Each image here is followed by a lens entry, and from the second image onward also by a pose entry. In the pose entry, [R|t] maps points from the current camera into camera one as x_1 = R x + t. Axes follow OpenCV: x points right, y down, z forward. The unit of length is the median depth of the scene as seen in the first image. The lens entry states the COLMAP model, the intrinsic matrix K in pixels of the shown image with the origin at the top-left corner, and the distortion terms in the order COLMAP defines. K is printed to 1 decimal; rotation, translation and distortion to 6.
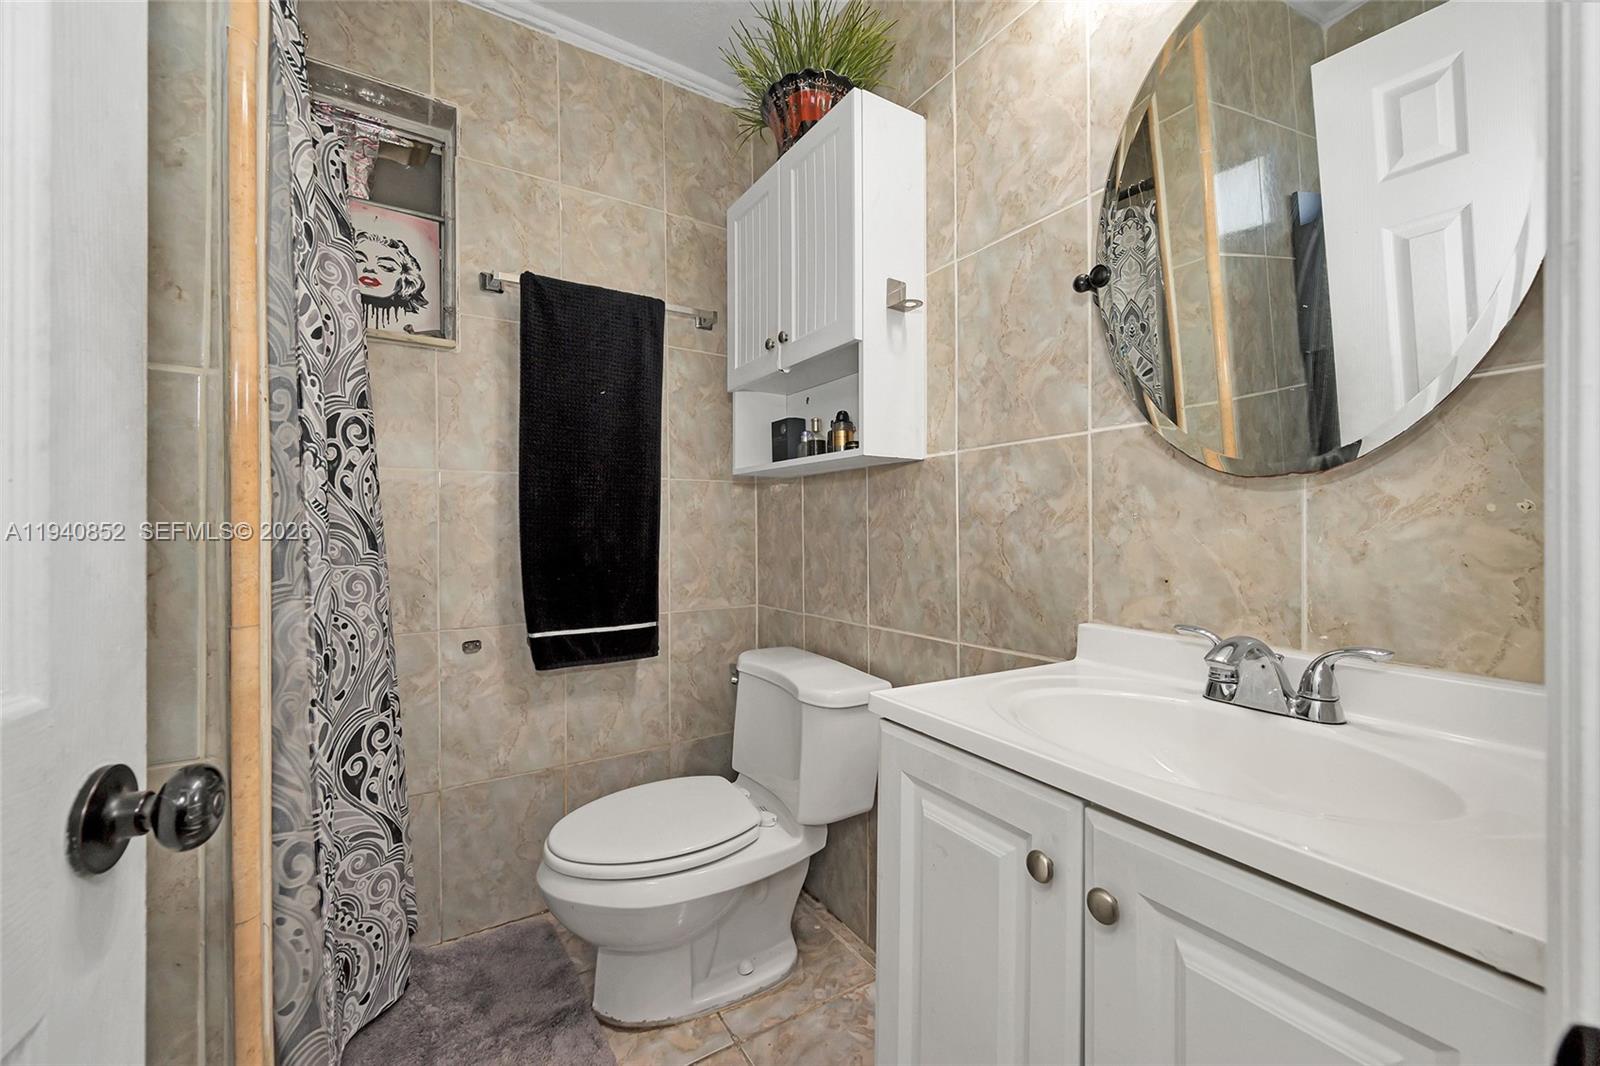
lens RADIAL K [[647.0, 0, 799.4], [0, 647.0, 530.7], [0, 0, 1]] dist [-0.002009, -0.000099]
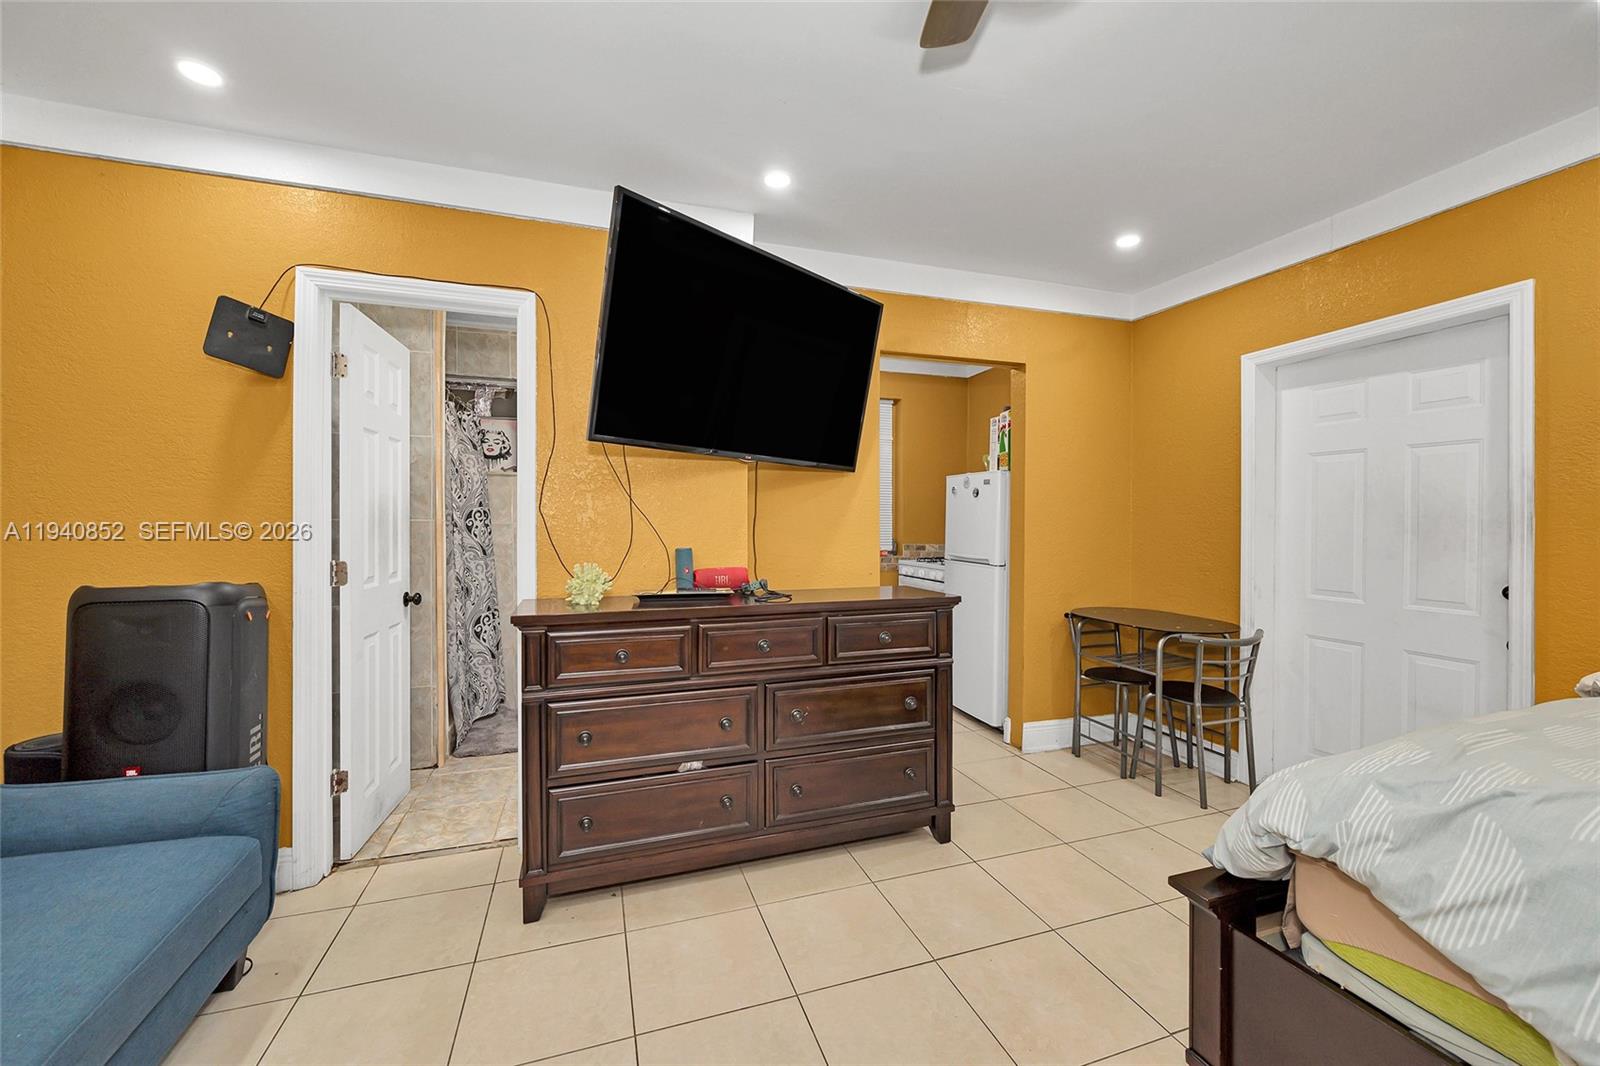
lens RADIAL K [[647.0, 0, 804.9], [0, 647.0, 524.2], [0, 0, 1]] dist [-0.002009, -0.000099]
pose [[0.969125, 0.000233, -0.246568, 1.416869], [0.001042, 0.999987, 0.005042, -0.119550], [0.246566, -0.005143, 0.969112, -1.422377]]
